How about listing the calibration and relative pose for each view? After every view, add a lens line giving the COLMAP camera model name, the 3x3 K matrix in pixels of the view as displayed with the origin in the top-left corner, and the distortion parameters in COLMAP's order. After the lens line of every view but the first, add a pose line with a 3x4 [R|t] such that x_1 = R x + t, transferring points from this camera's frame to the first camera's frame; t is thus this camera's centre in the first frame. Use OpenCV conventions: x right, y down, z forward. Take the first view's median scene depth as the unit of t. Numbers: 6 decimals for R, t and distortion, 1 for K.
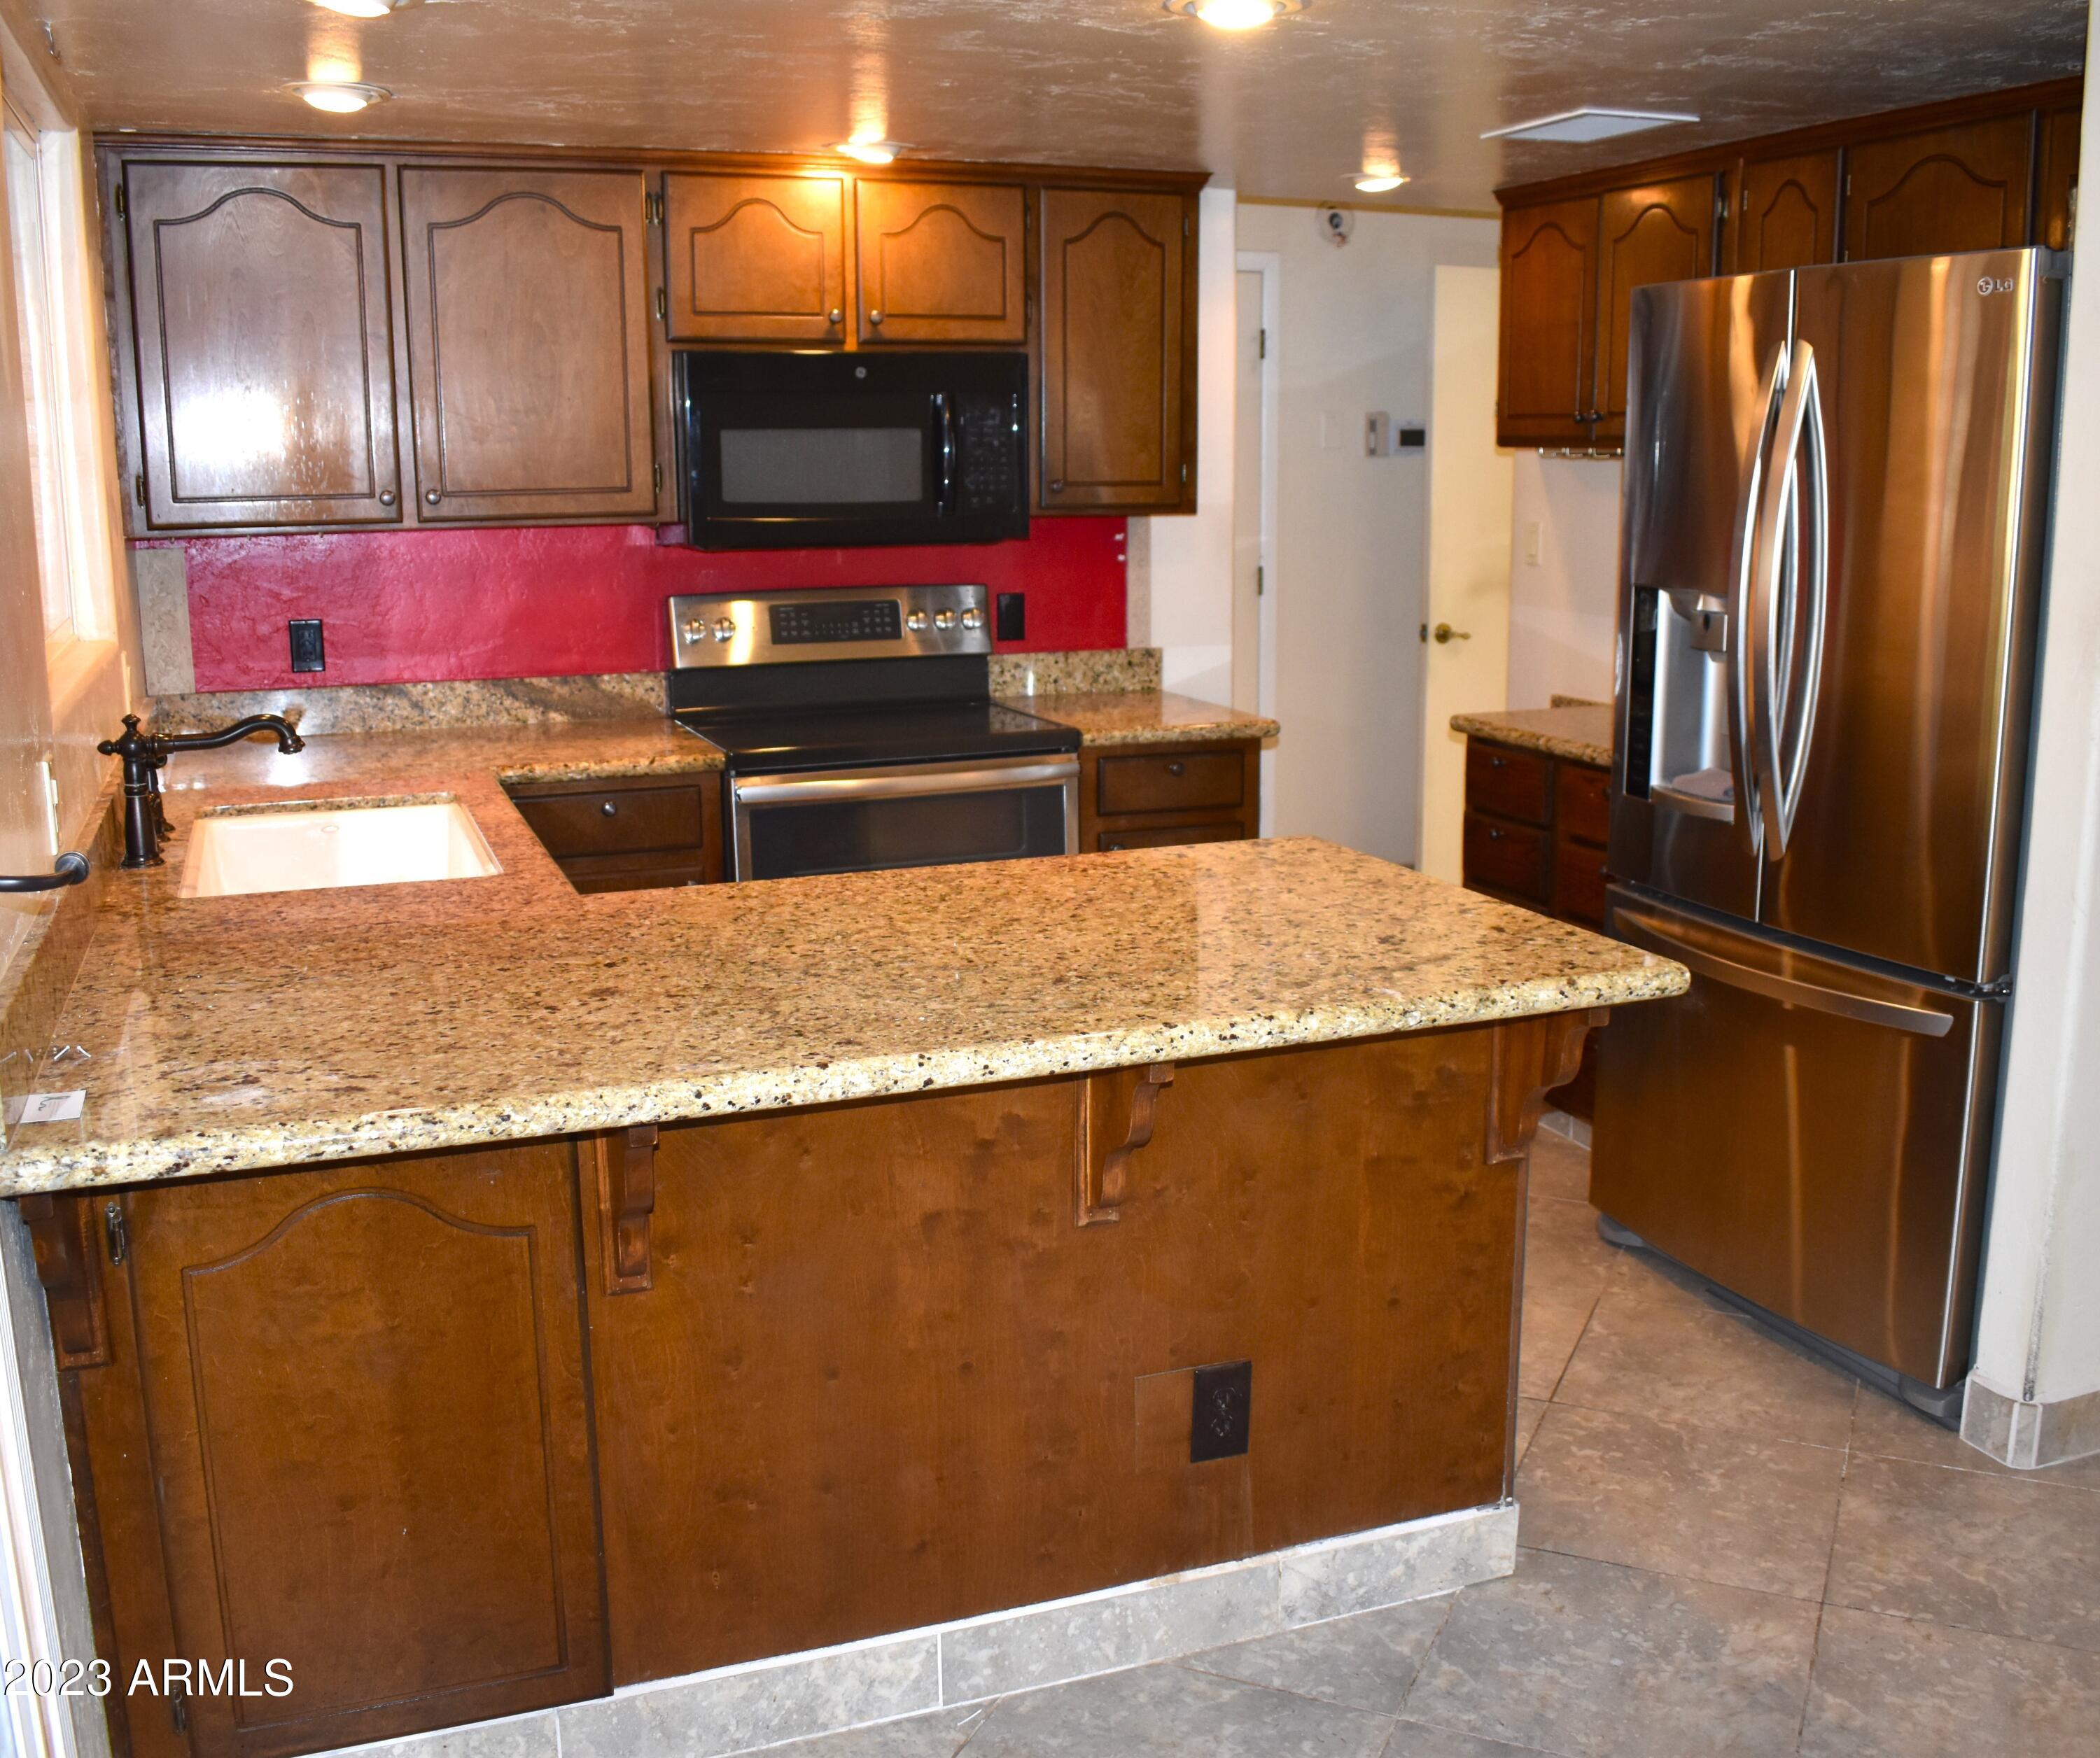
lens RADIAL K [[2053.5, 0, 1049.5], [0, 2053.5, 879.4], [0, 0, 1]] dist [-0.108490, 0.000000]
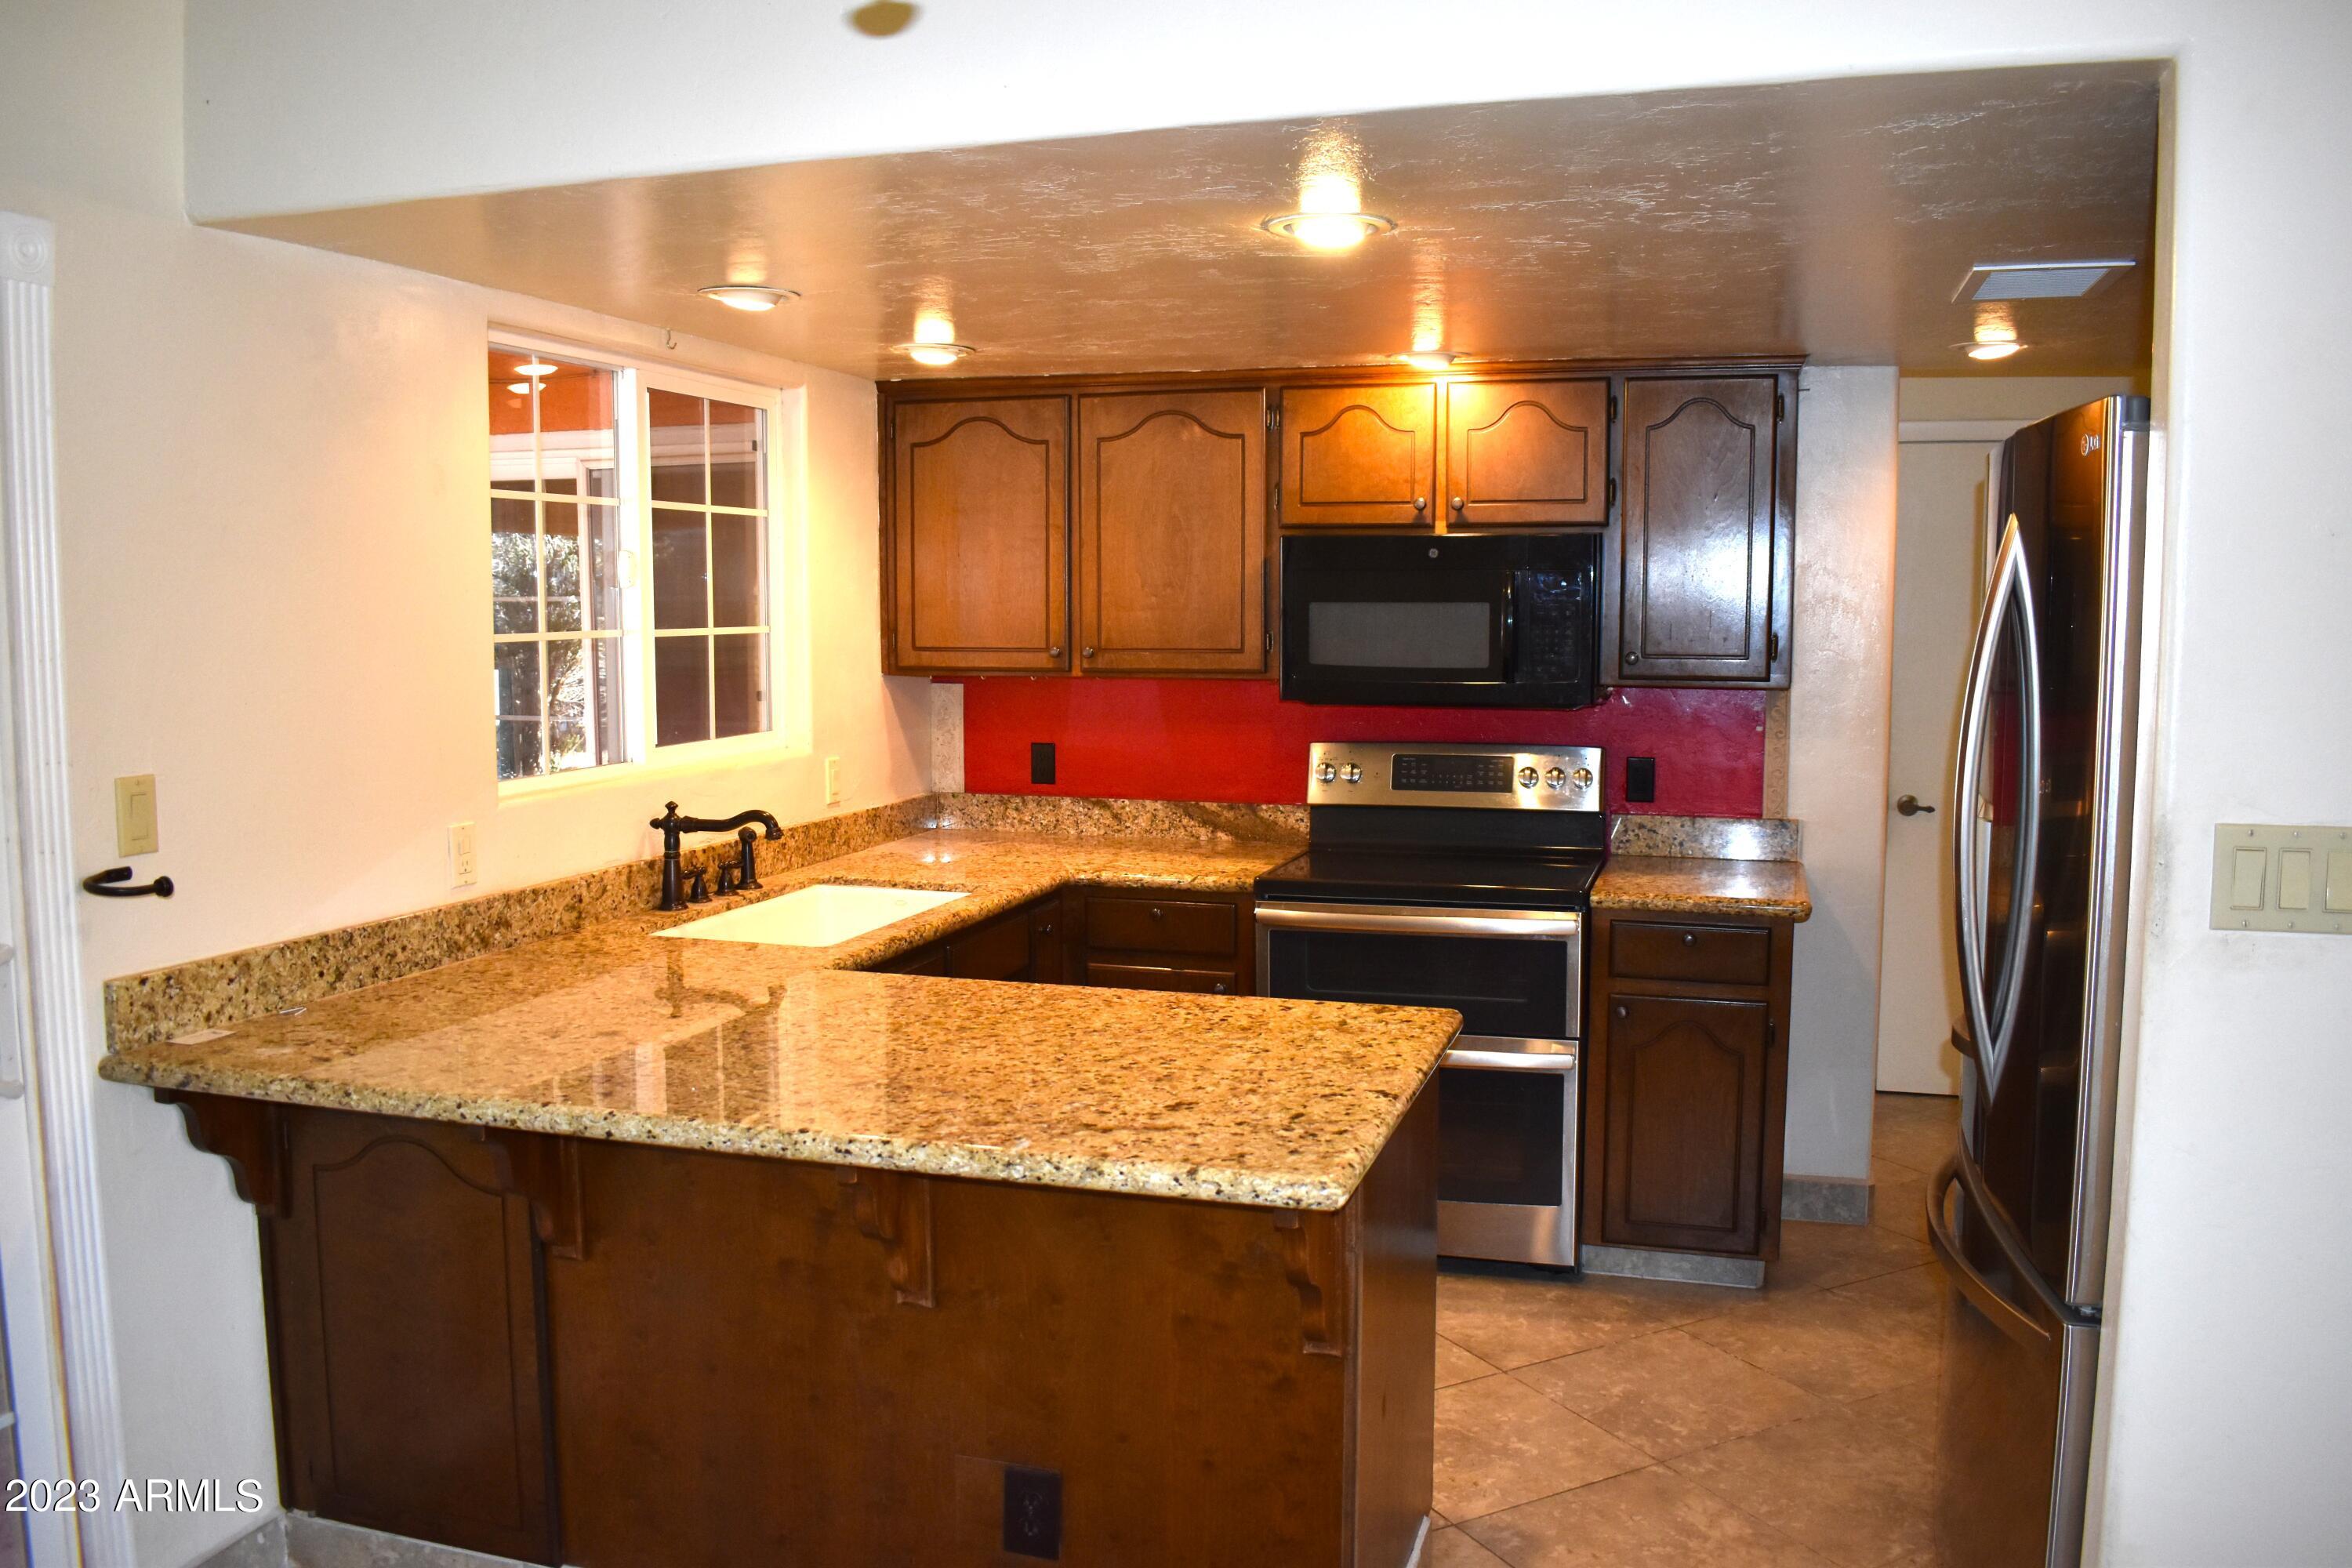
lens RADIAL K [[1807.7, 0, 1176.7], [0, 1807.7, 791.5], [0, 0, 1]] dist [-0.101668, 0.015404]
pose [[0.788635, 0.067513, -0.611144, 0.419586], [-0.130045, 0.989782, -0.058472, -0.043592], [0.600952, 0.125589, 0.789357, 0.153197]]
